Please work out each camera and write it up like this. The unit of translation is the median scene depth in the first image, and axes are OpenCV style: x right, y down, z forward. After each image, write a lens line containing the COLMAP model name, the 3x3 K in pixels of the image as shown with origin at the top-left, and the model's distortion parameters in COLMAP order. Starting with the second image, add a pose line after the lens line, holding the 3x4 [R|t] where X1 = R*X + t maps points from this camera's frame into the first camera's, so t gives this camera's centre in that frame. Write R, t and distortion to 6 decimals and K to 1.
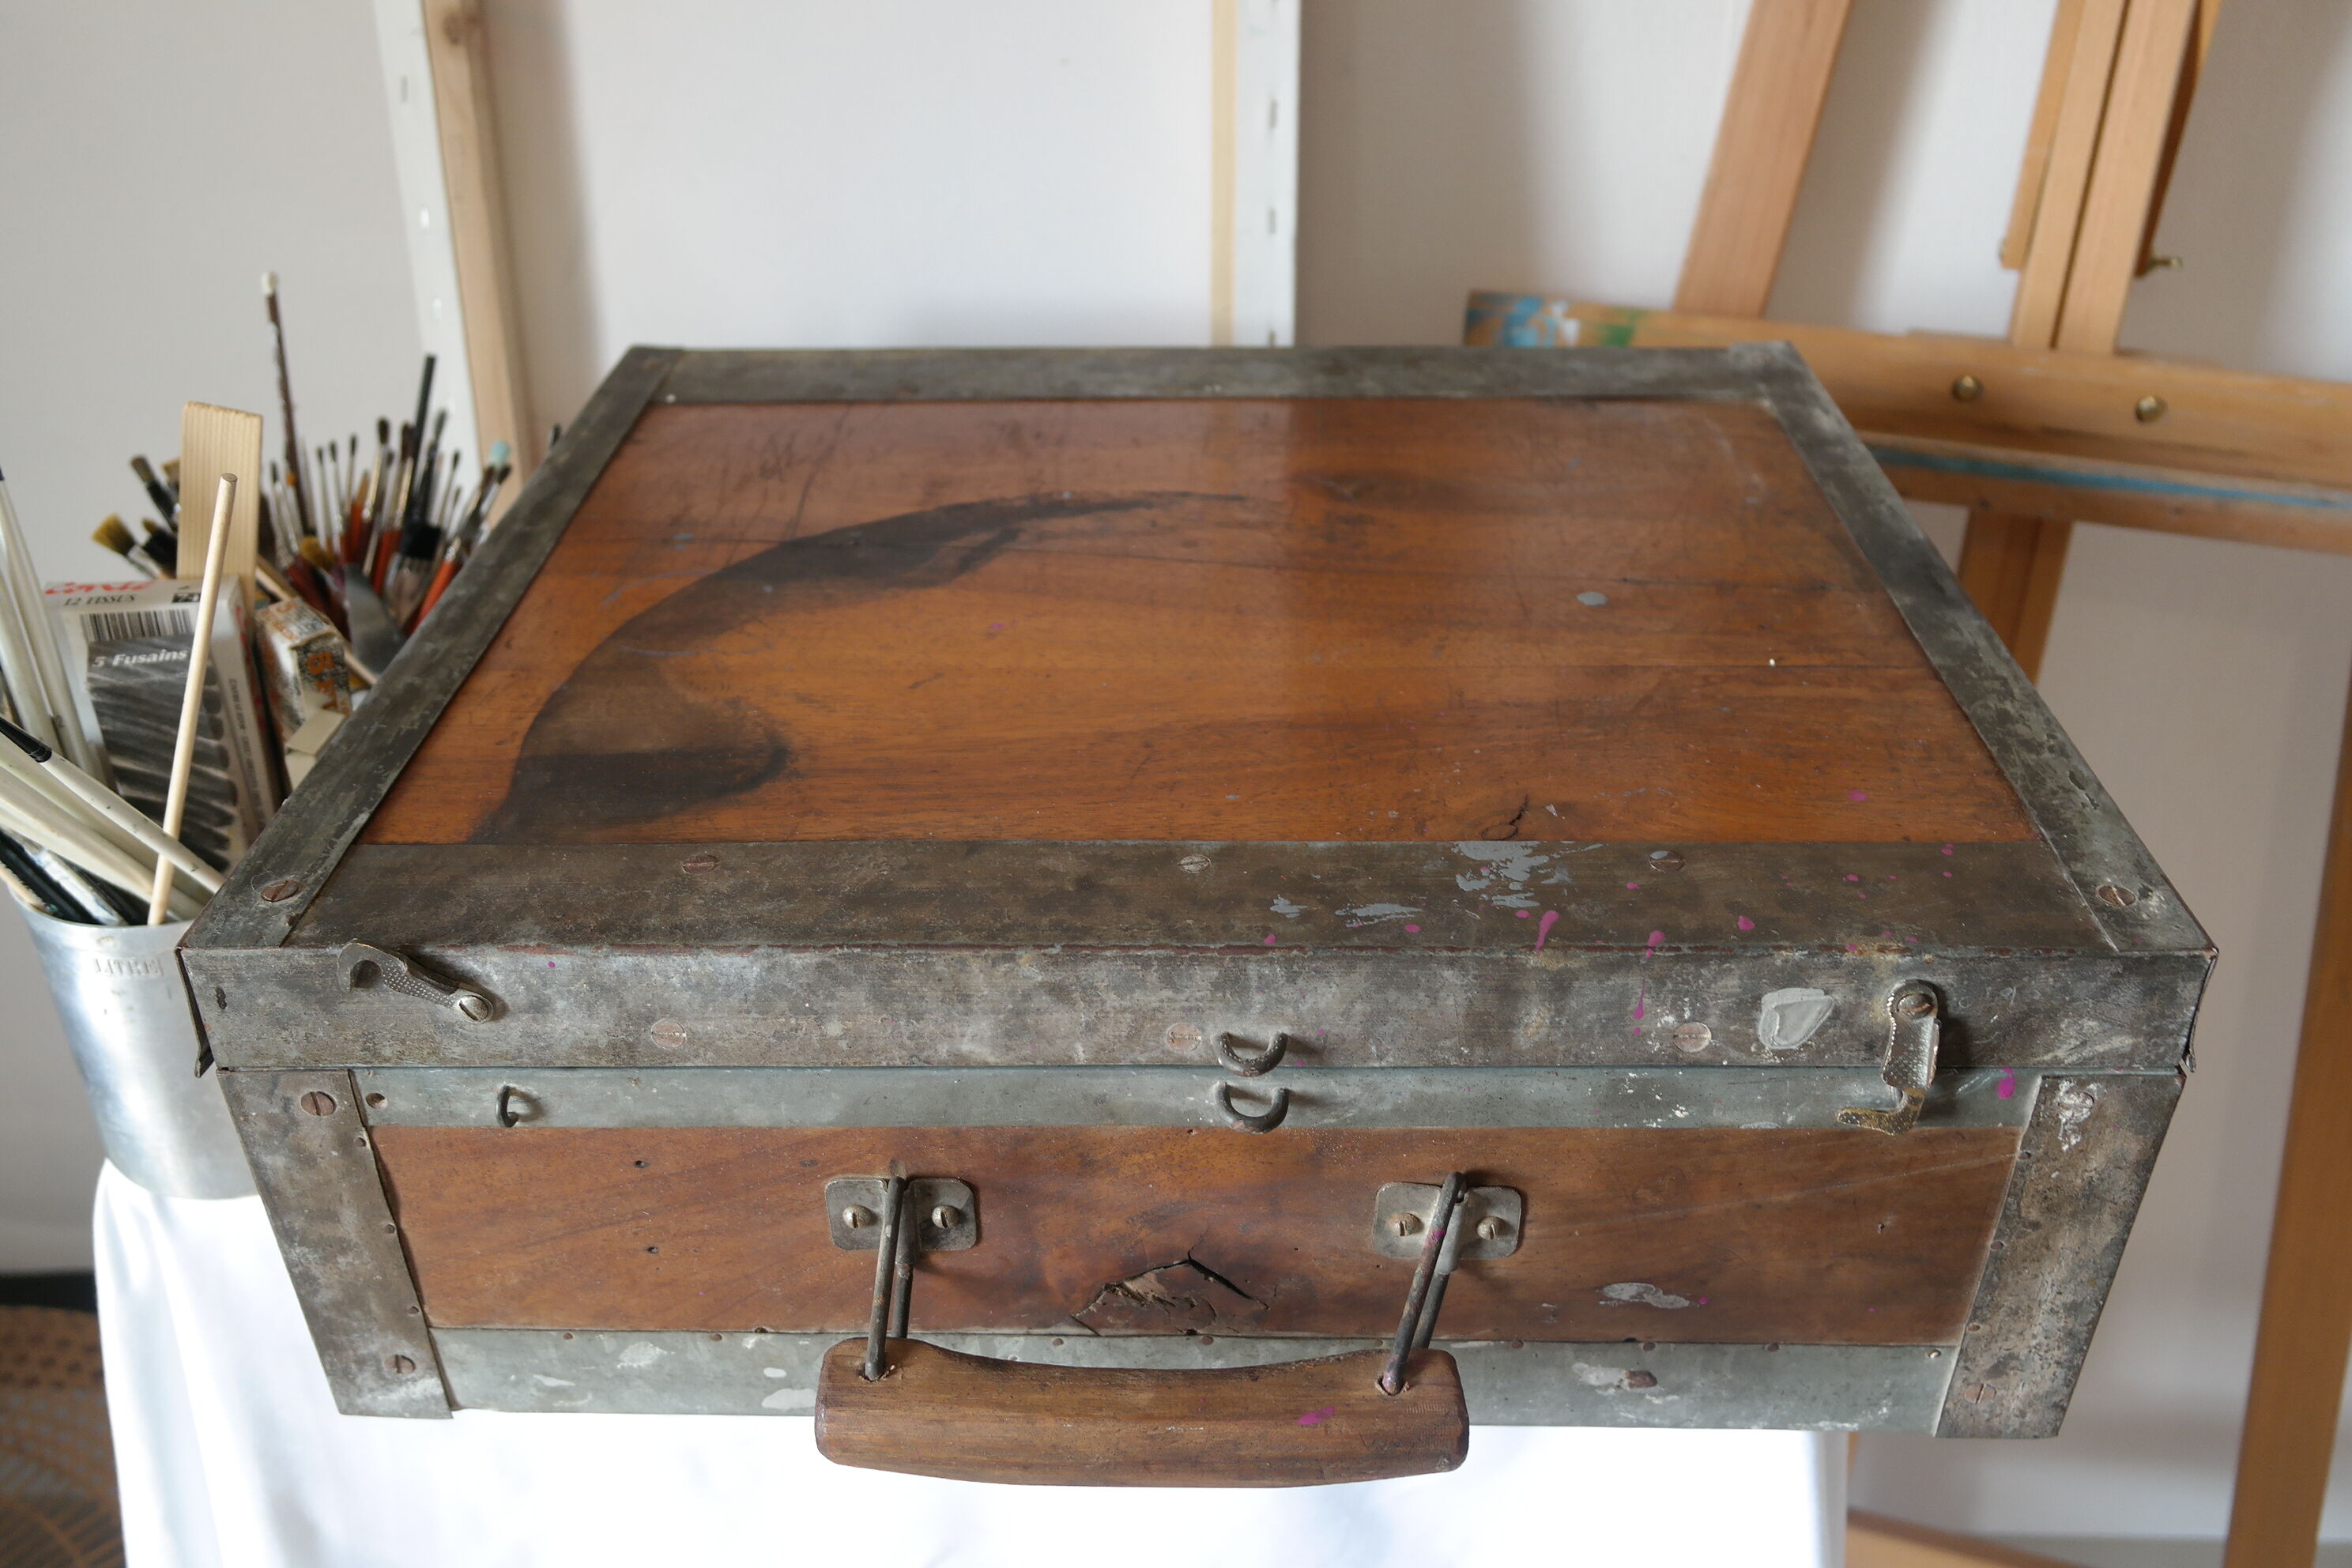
lens RADIAL K [[2014.8, 0, 1180.5], [0, 2014.8, 799.0], [0, 0, 1]] dist [-0.020647, -0.001130]
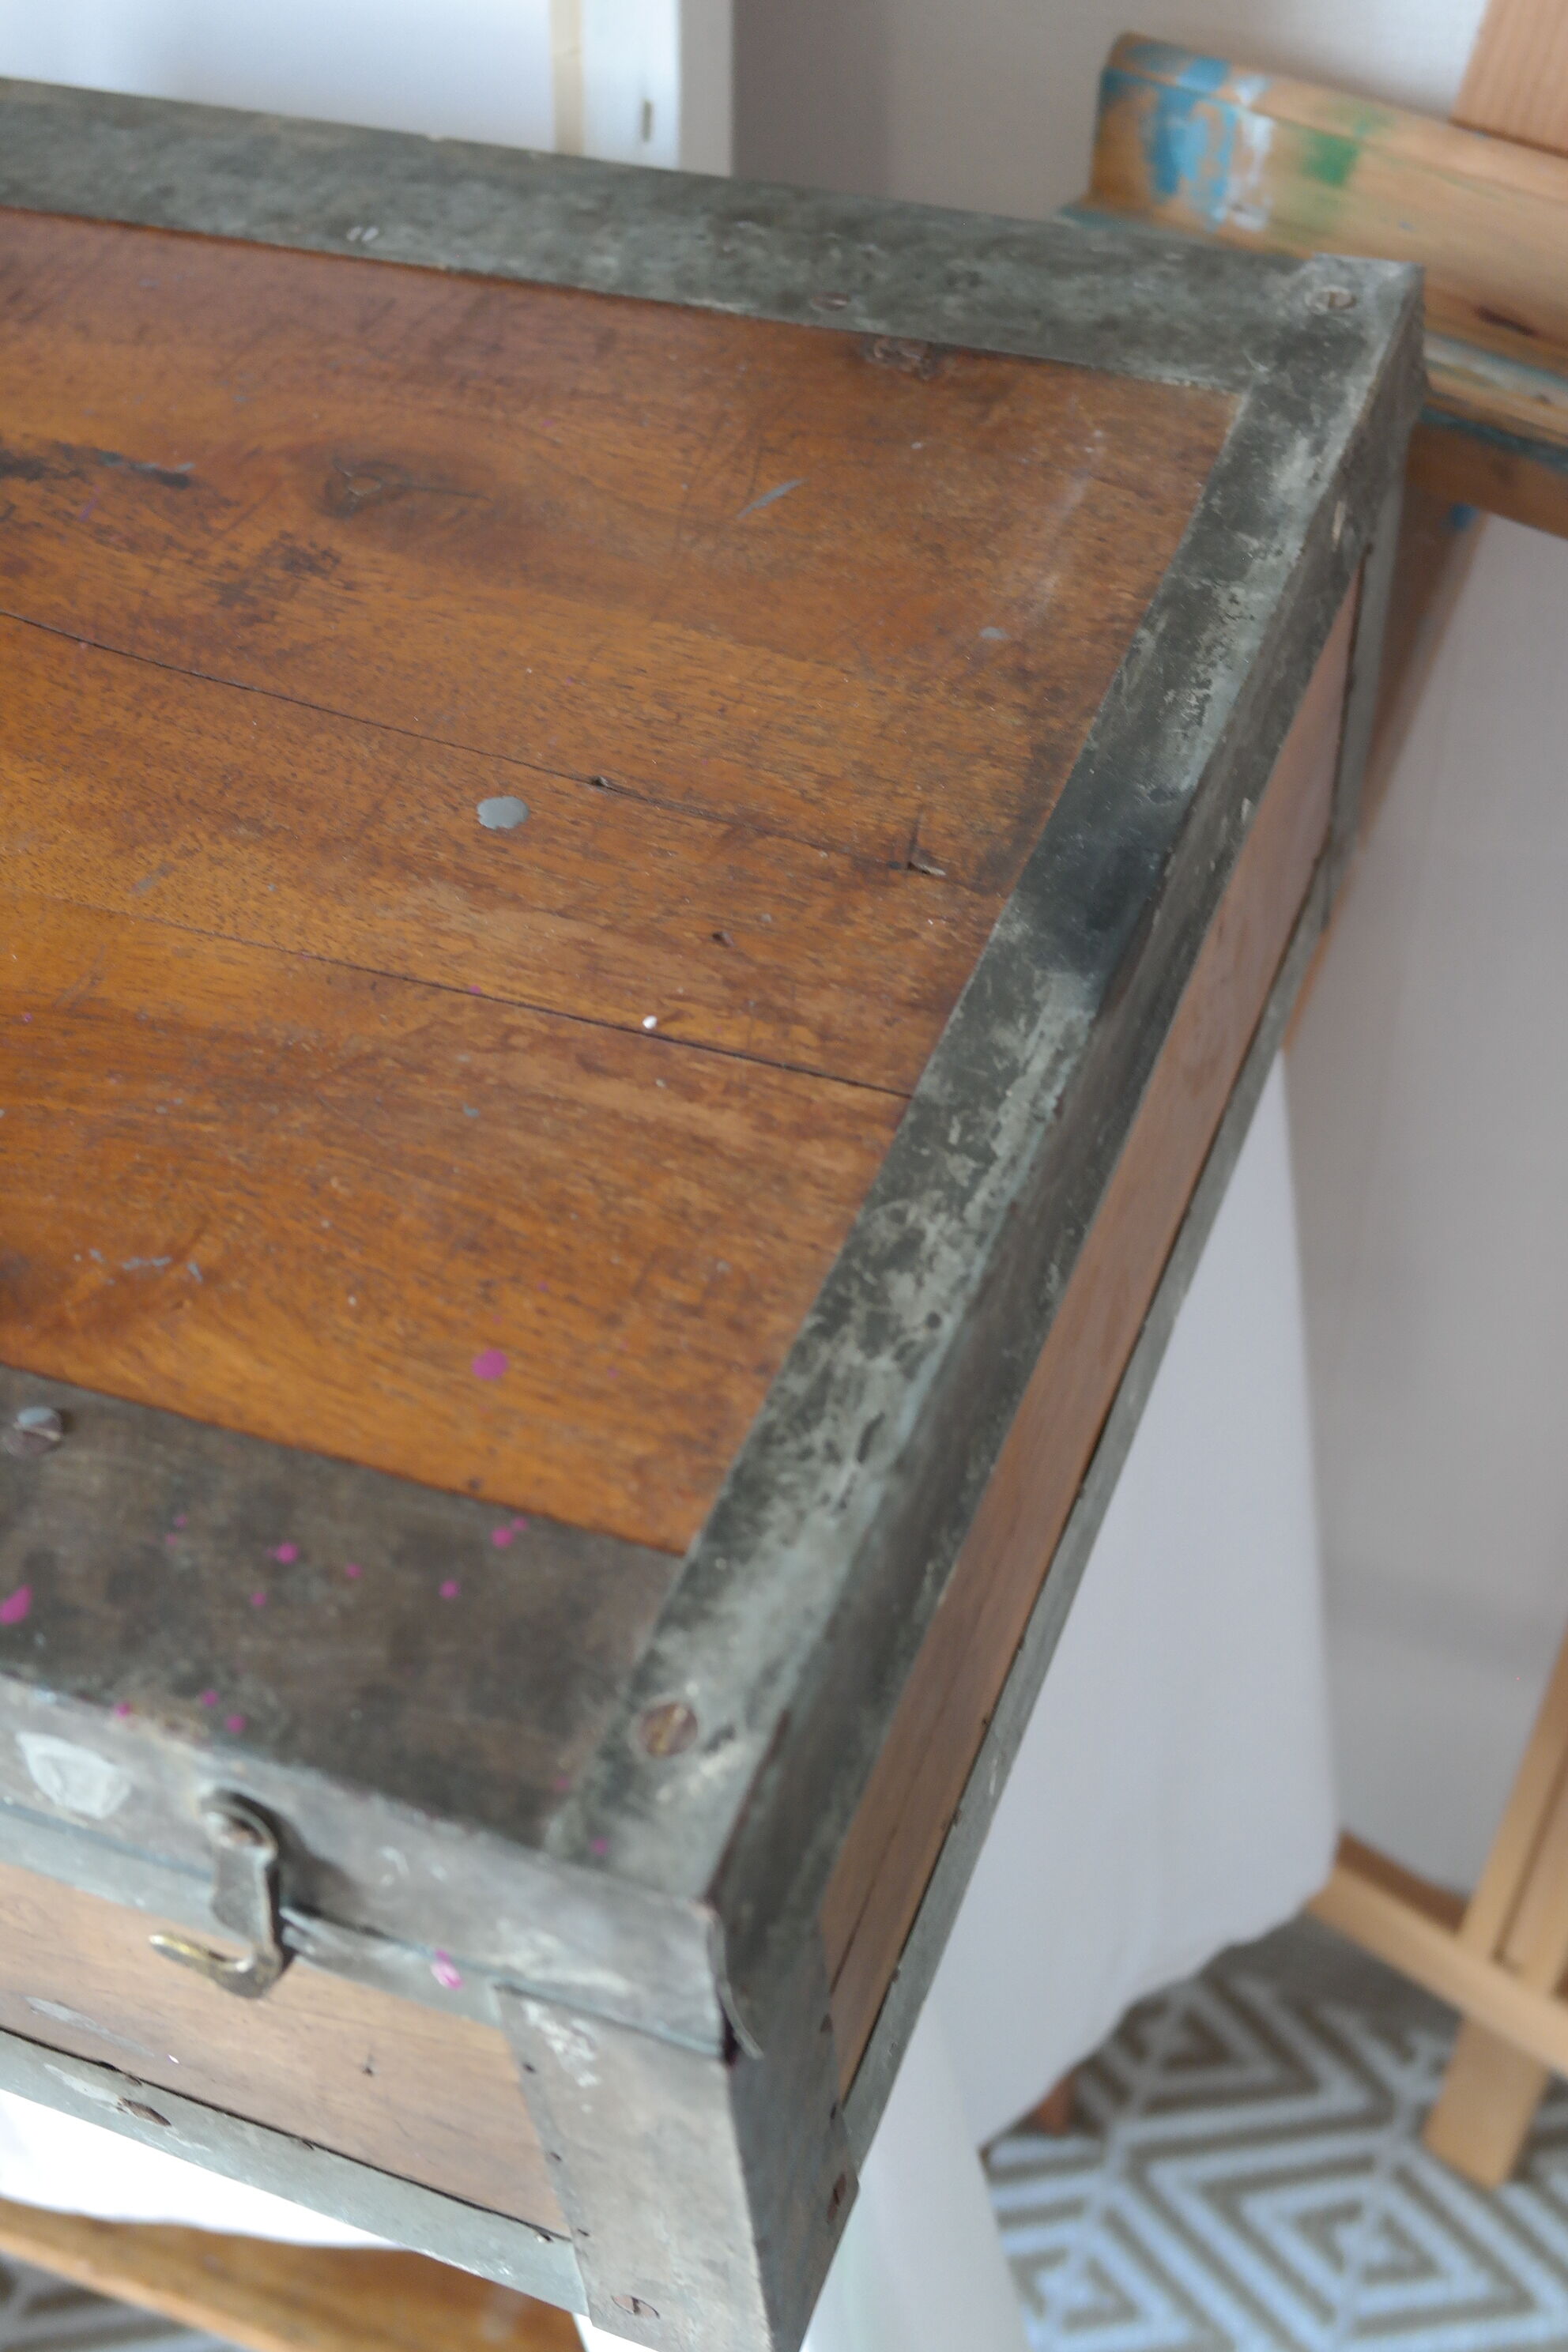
lens RADIAL K [[2673.6, 0, 765.1], [0, 2673.6, 1182.8], [0, 0, 1]] dist [0.004981, 0.000000]
pose [[0.943187, 0.223167, -0.246162, 0.585998], [-0.149081, 0.946342, 0.286726, -0.276180], [0.296941, -0.233738, 0.925847, 0.350372]]
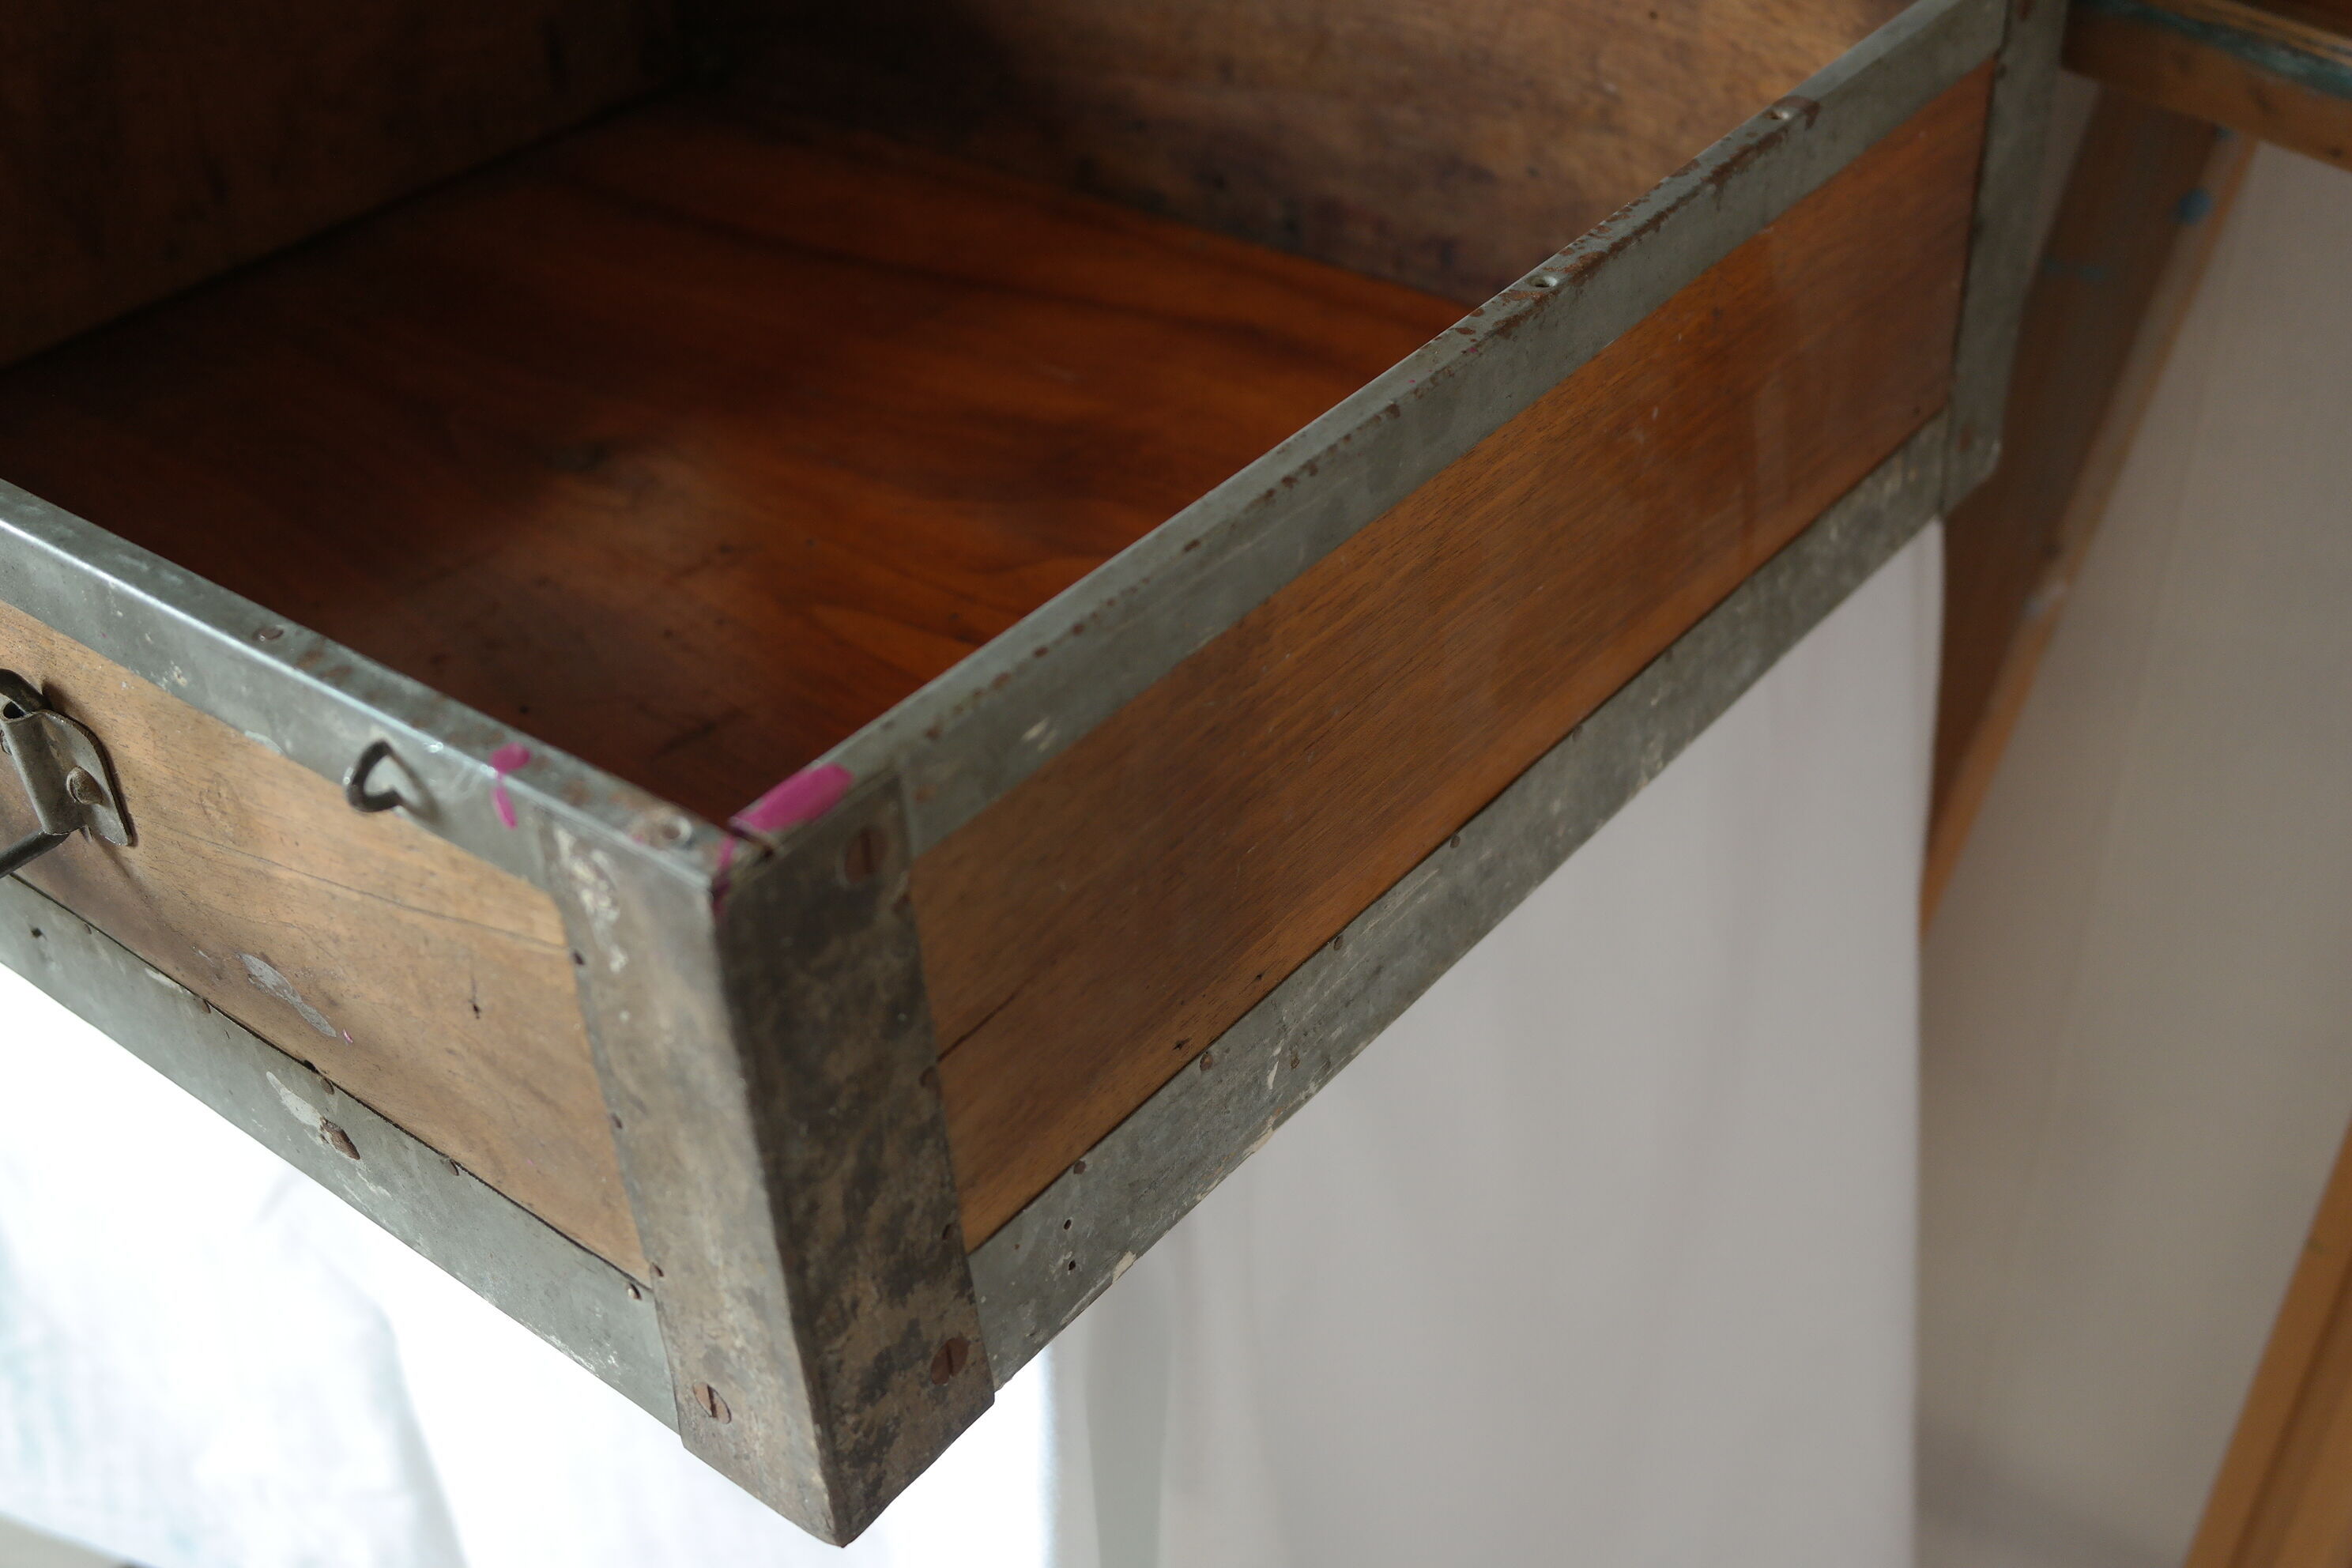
lens RADIAL K [[2673.6, 0, 1180.9], [0, 2673.6, 799.5], [0, 0, 1]] dist [0.004981, 0.000000]
pose [[0.799040, 0.343982, -0.493165, 0.860748], [-0.302265, 0.938819, 0.165088, -0.035671], [0.519781, 0.017154, 0.854128, 0.425949]]
